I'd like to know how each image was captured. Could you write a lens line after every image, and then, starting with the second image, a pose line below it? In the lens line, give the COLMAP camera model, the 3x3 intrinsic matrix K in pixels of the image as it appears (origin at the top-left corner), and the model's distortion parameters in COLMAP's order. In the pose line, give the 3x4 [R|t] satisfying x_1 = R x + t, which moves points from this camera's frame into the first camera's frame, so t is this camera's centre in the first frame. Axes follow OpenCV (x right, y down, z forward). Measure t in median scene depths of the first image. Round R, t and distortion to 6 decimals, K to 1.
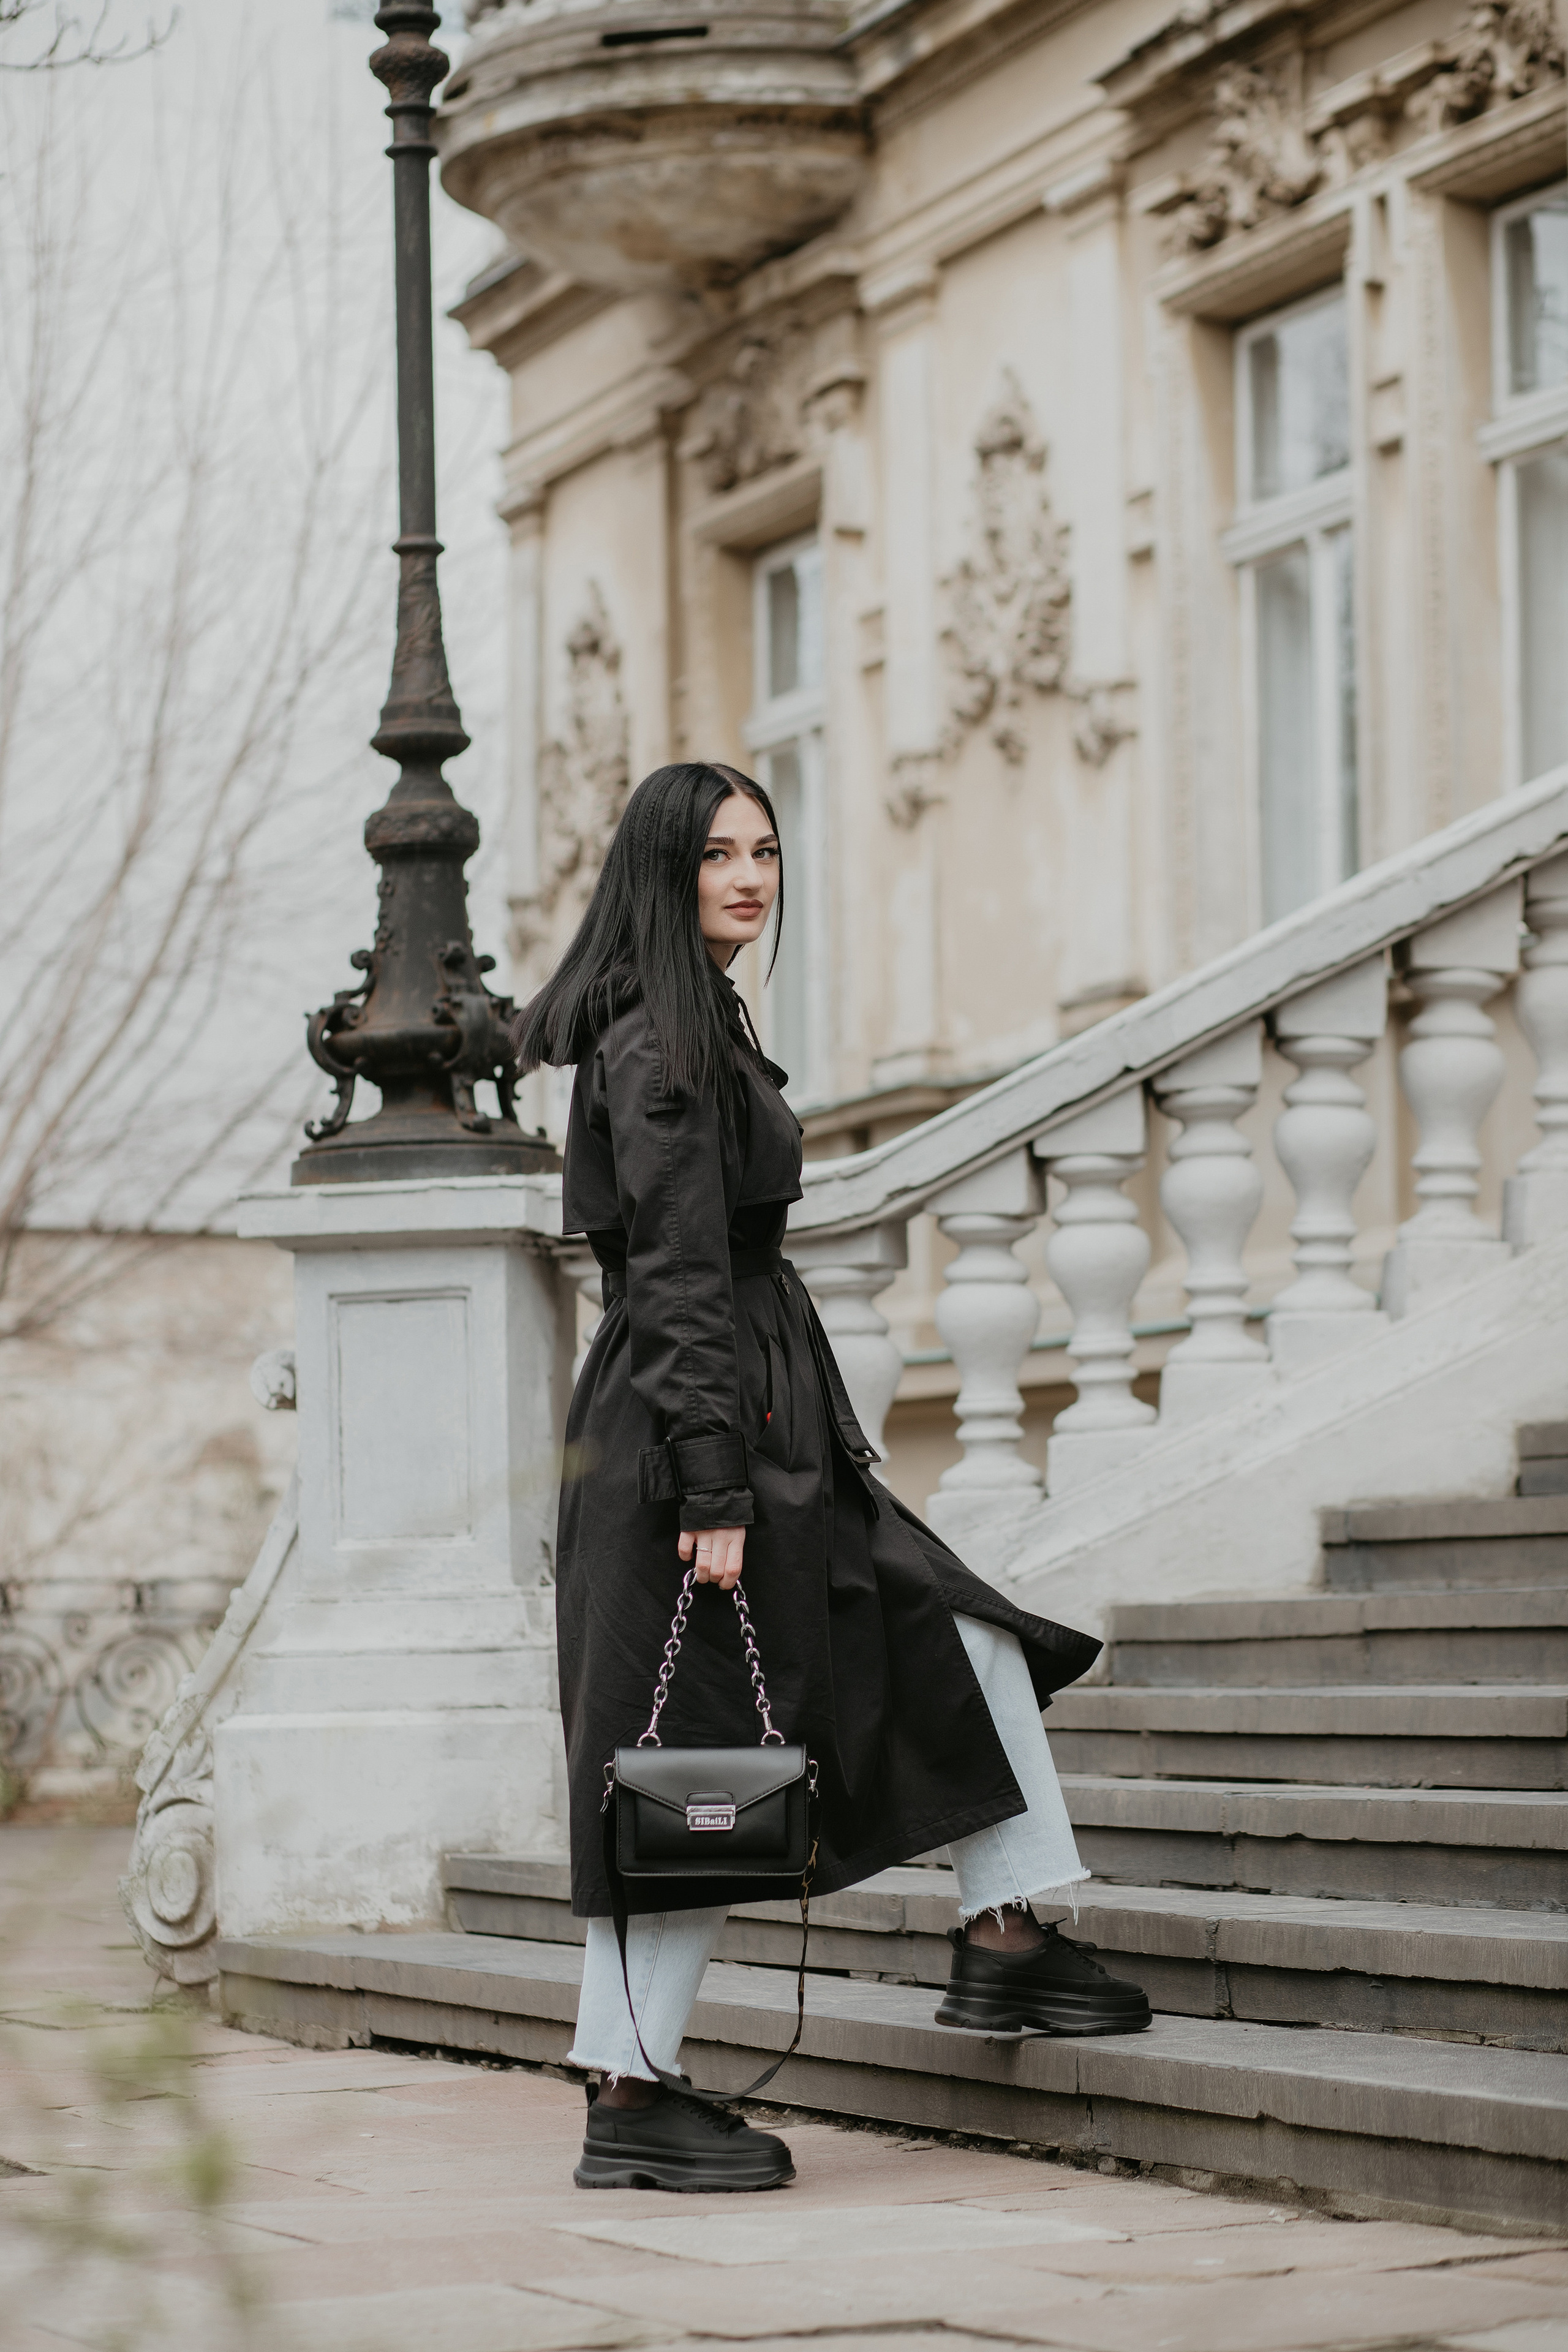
lens RADIAL K [[5692.6, 0, 803.7], [0, 5692.6, 1172.2], [0, 0, 1]] dist [-0.098936, 0.000000]
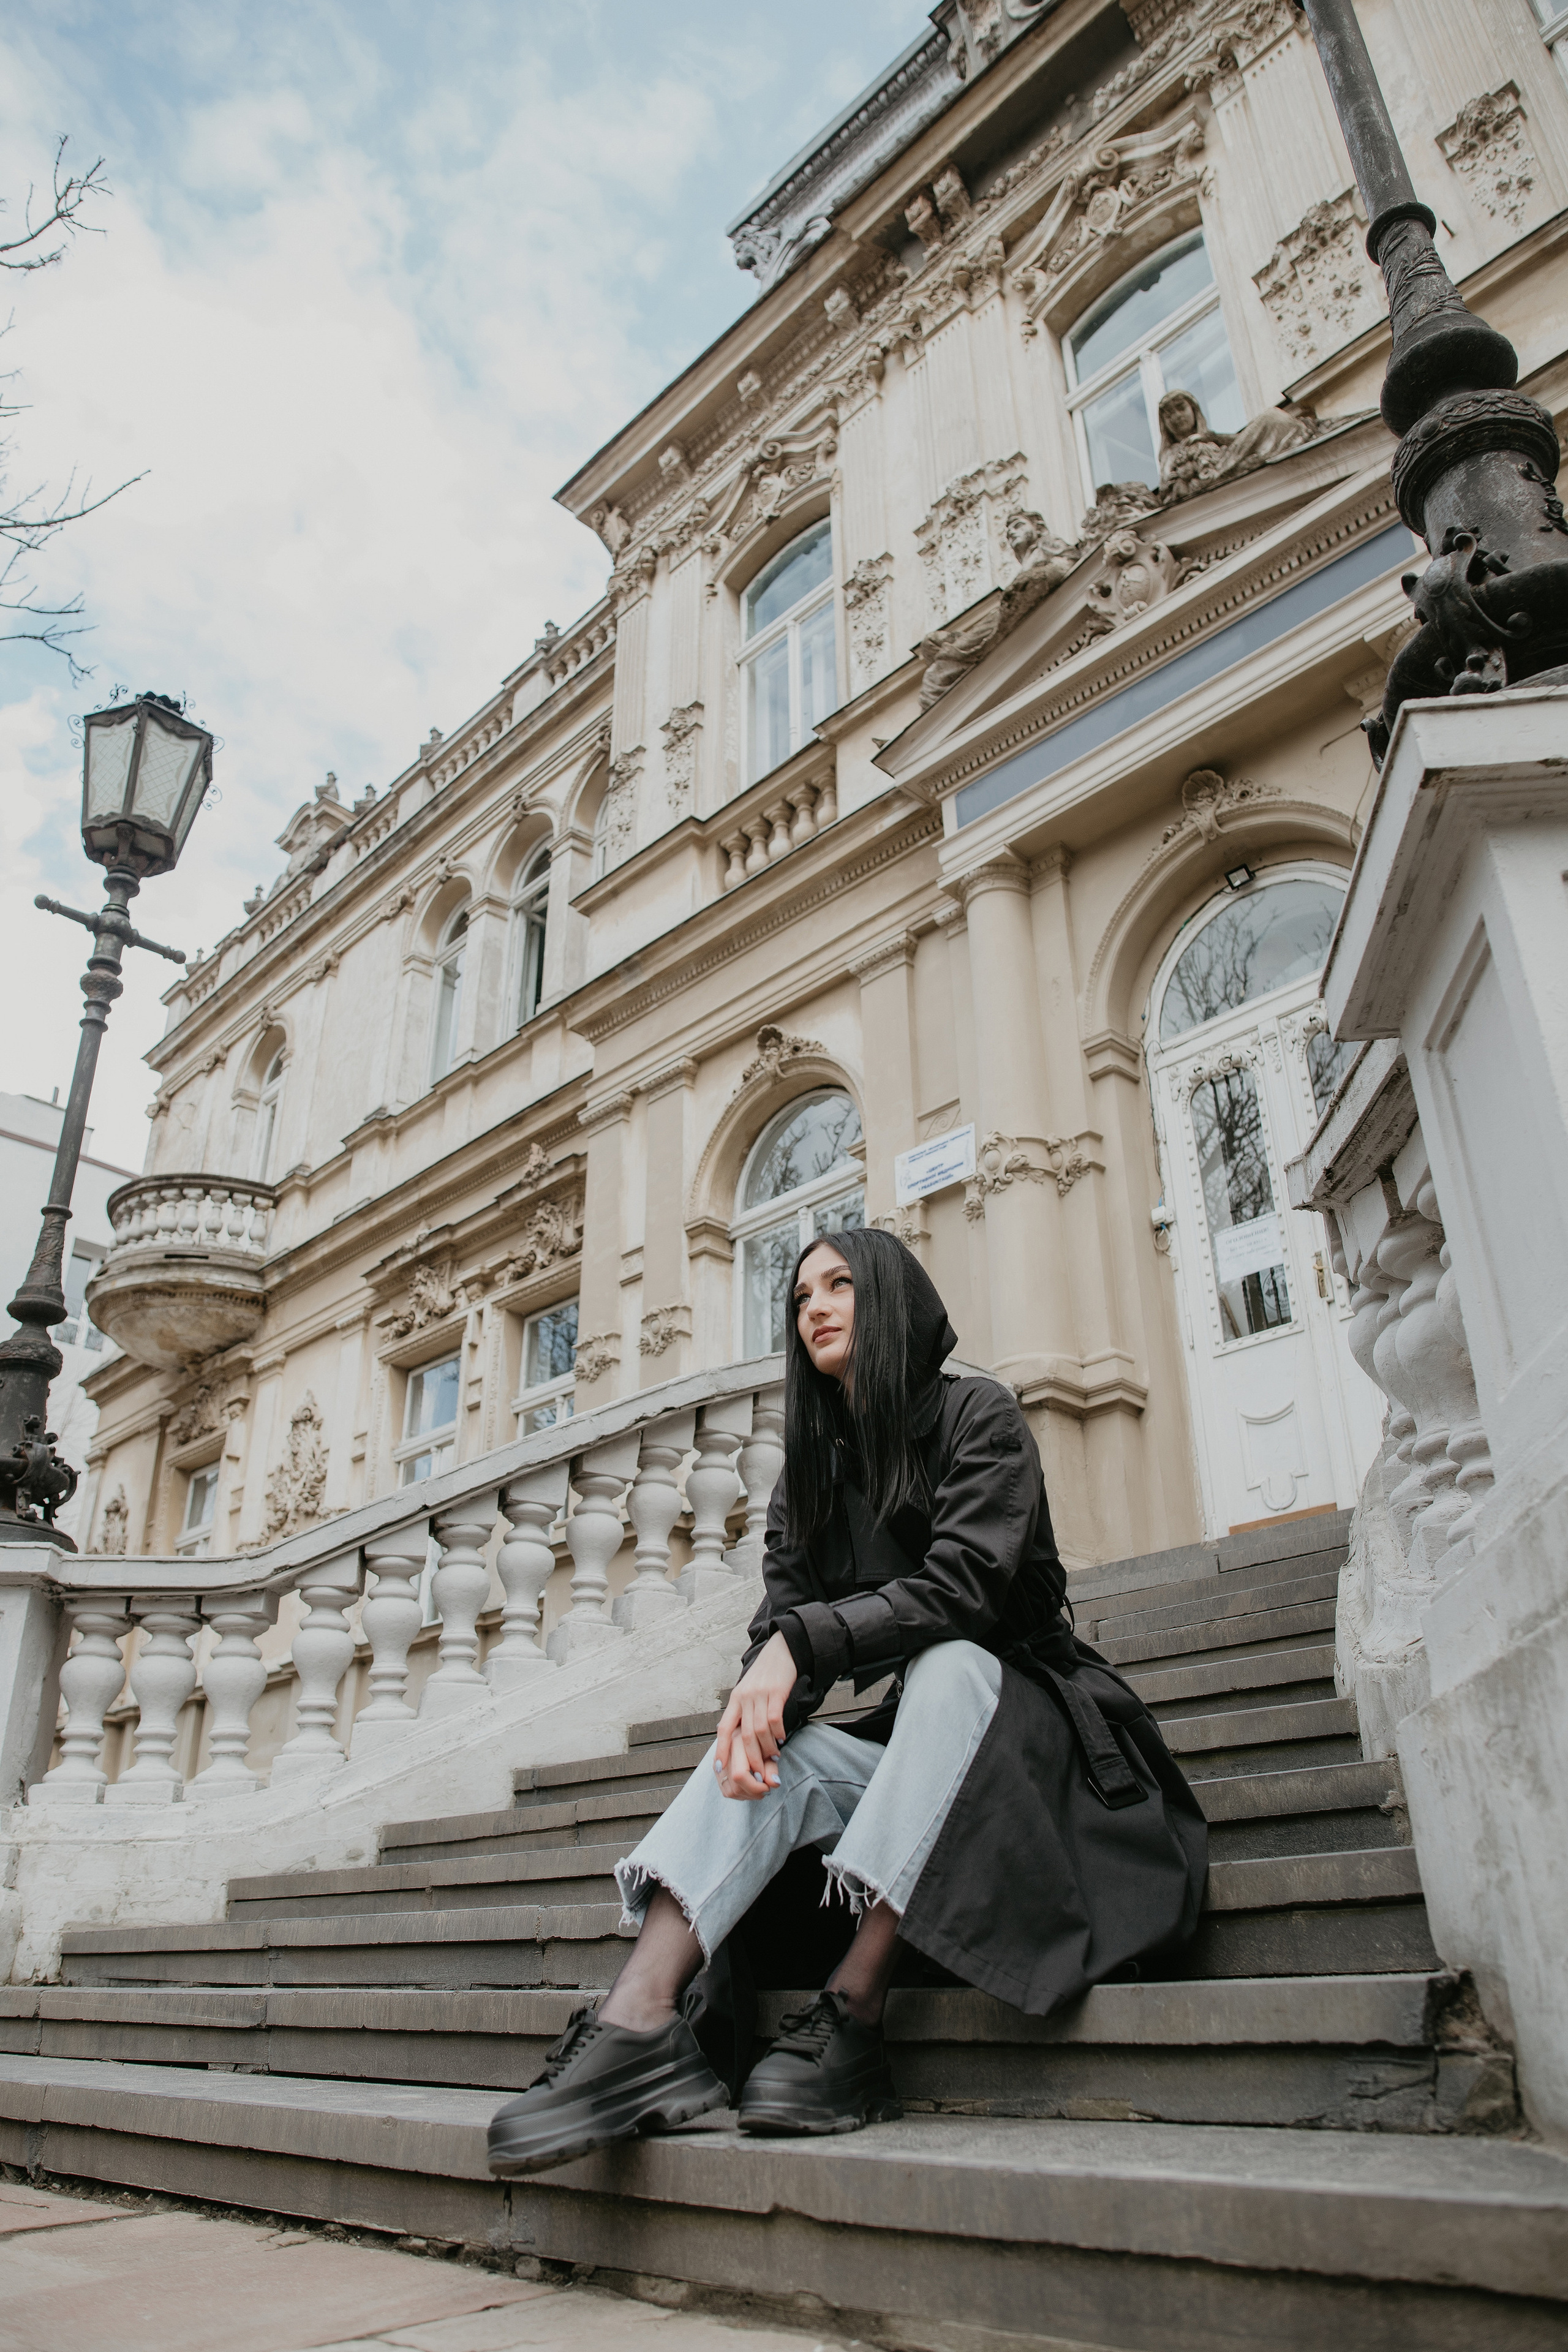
lens RADIAL K [[1604.5, 0, 785.5], [0, 1604.5, 1185.1], [0, 0, 1]] dist [-0.058710, 0.026615]
pose [[0.934835, 0.159673, 0.317156, -0.011952], [-0.028406, 0.923958, -0.381439, 0.075408], [-0.353944, 0.347573, 0.868284, 0.489592]]
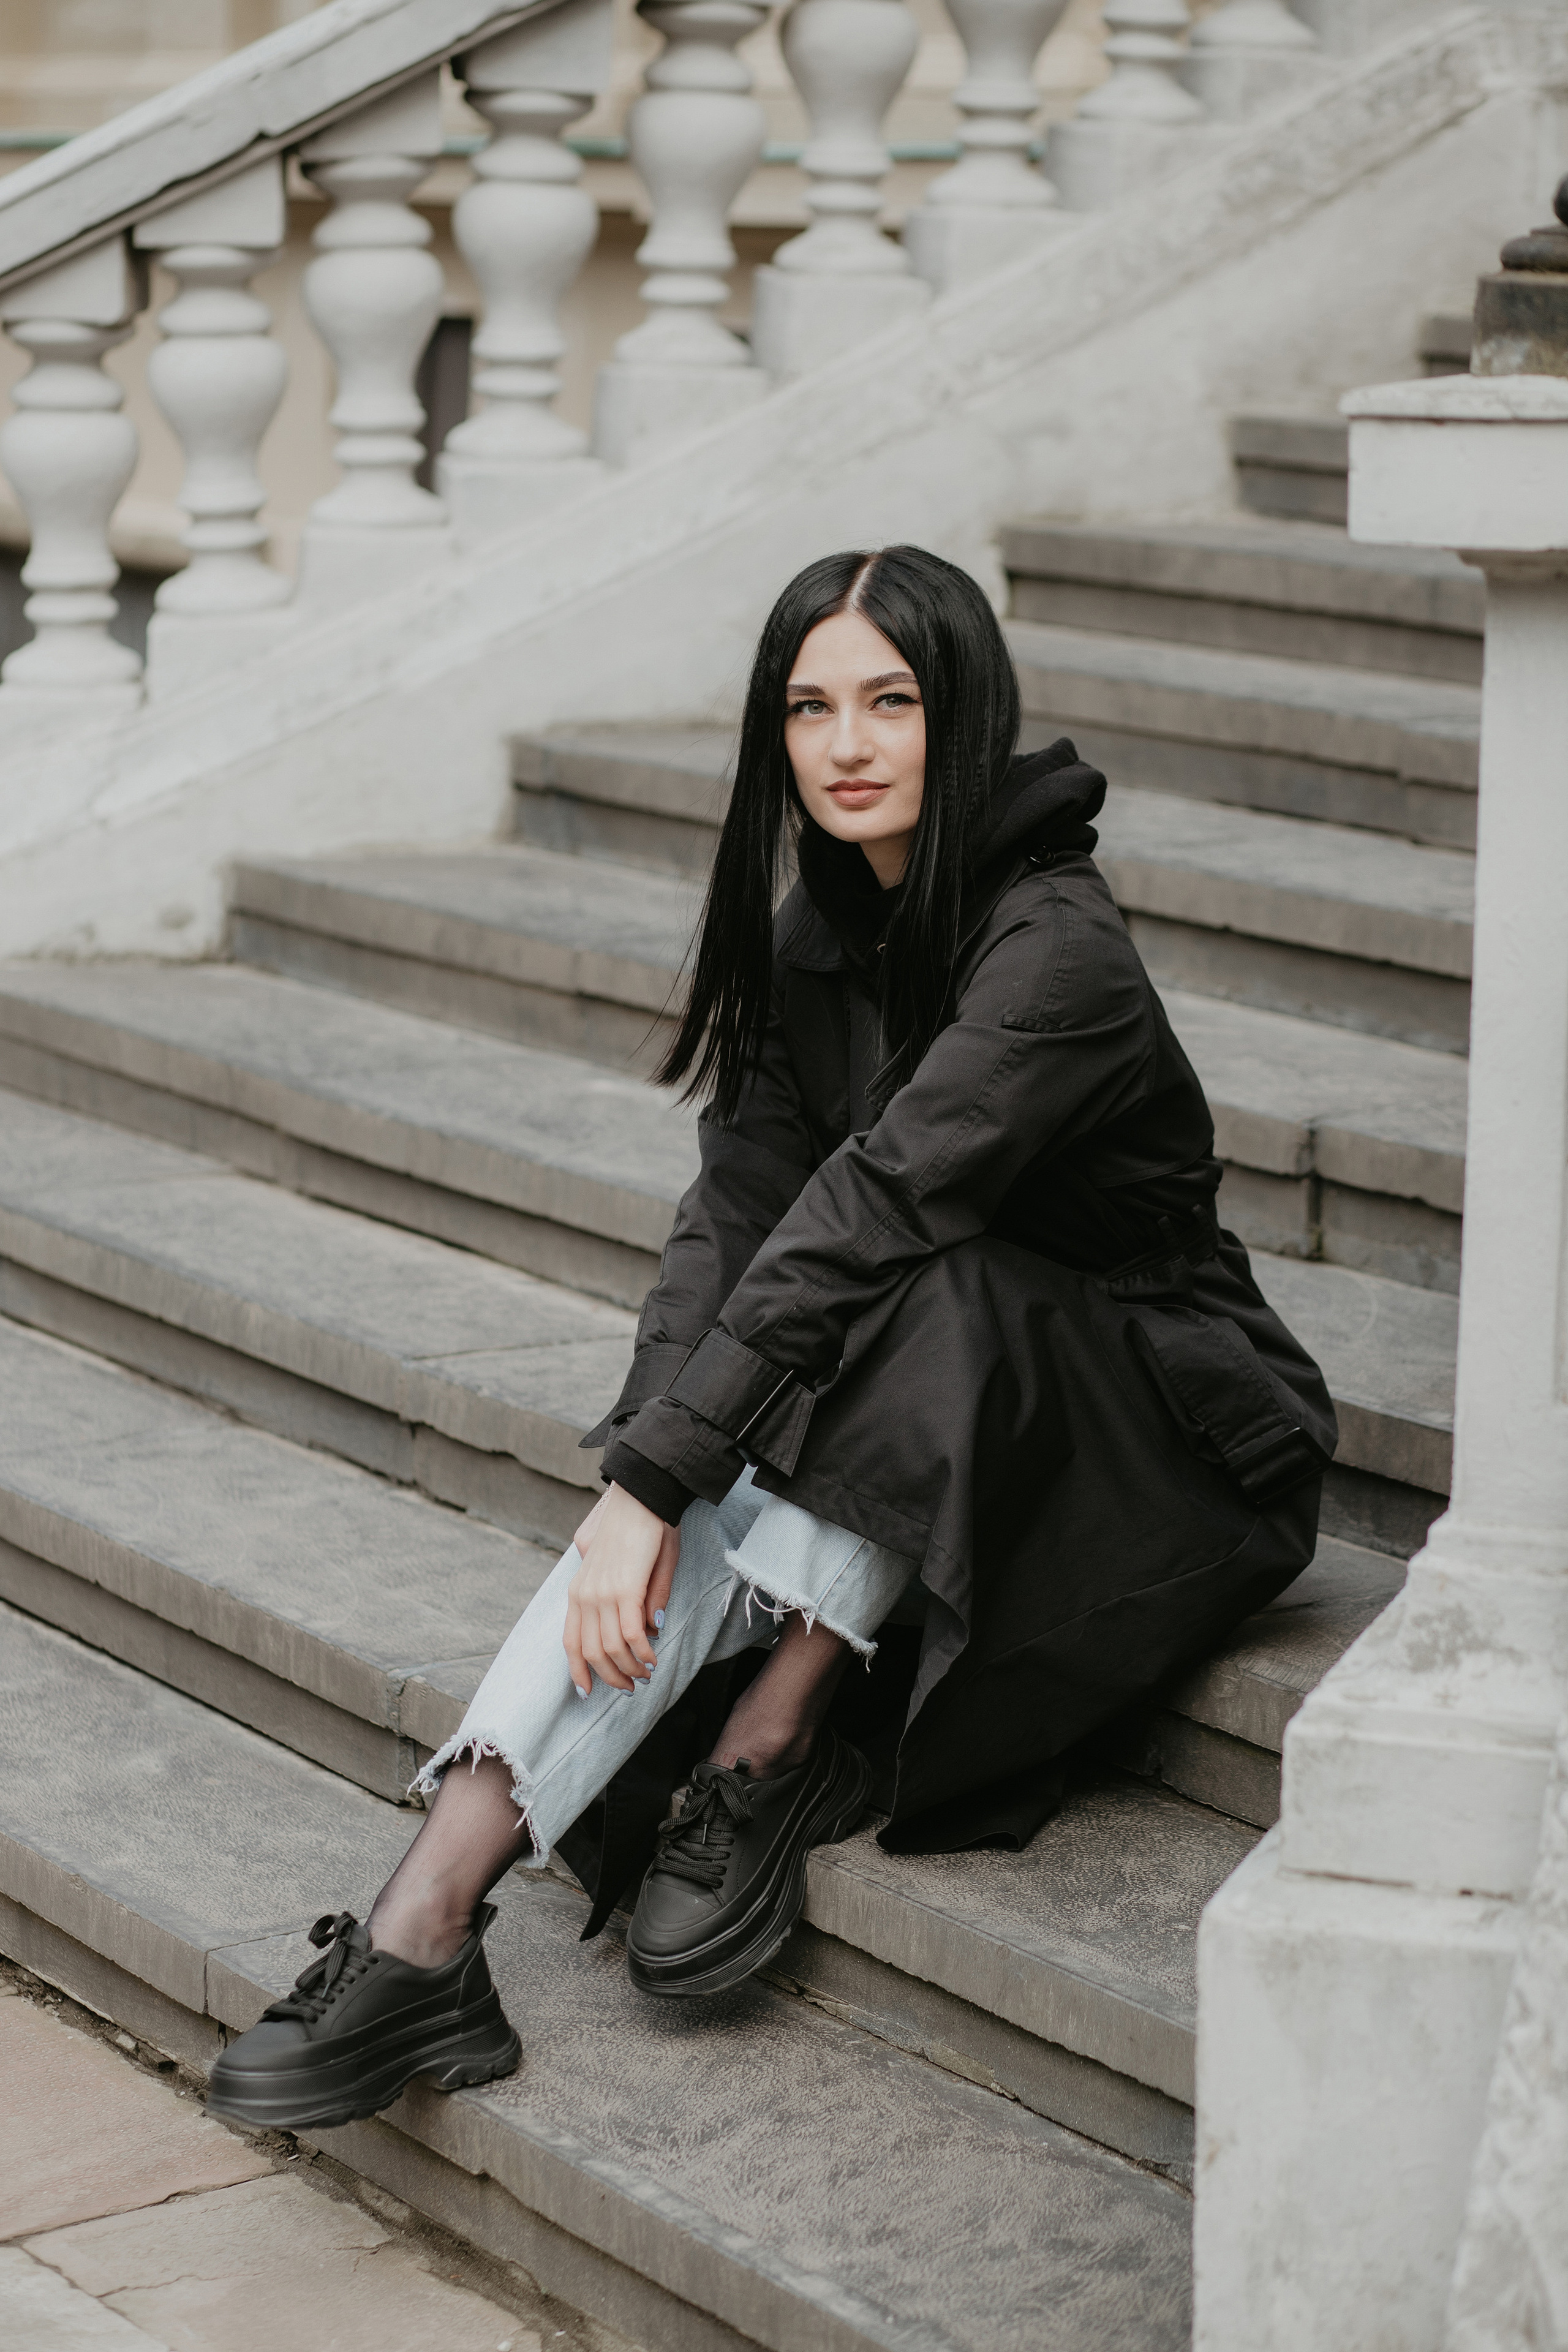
lens RADIAL K [[5692.6, 0, 778.9], [0, 5692.6, 1189.9], [0, 0, 1]] dist [-0.098936, 0.000000]
pose [[0.987365, -0.005264, 0.158372, 0.005927], [-0.037737, 0.962880, 0.267278, -0.084730], [-0.153900, -0.269877, 0.950516, 0.255155]]
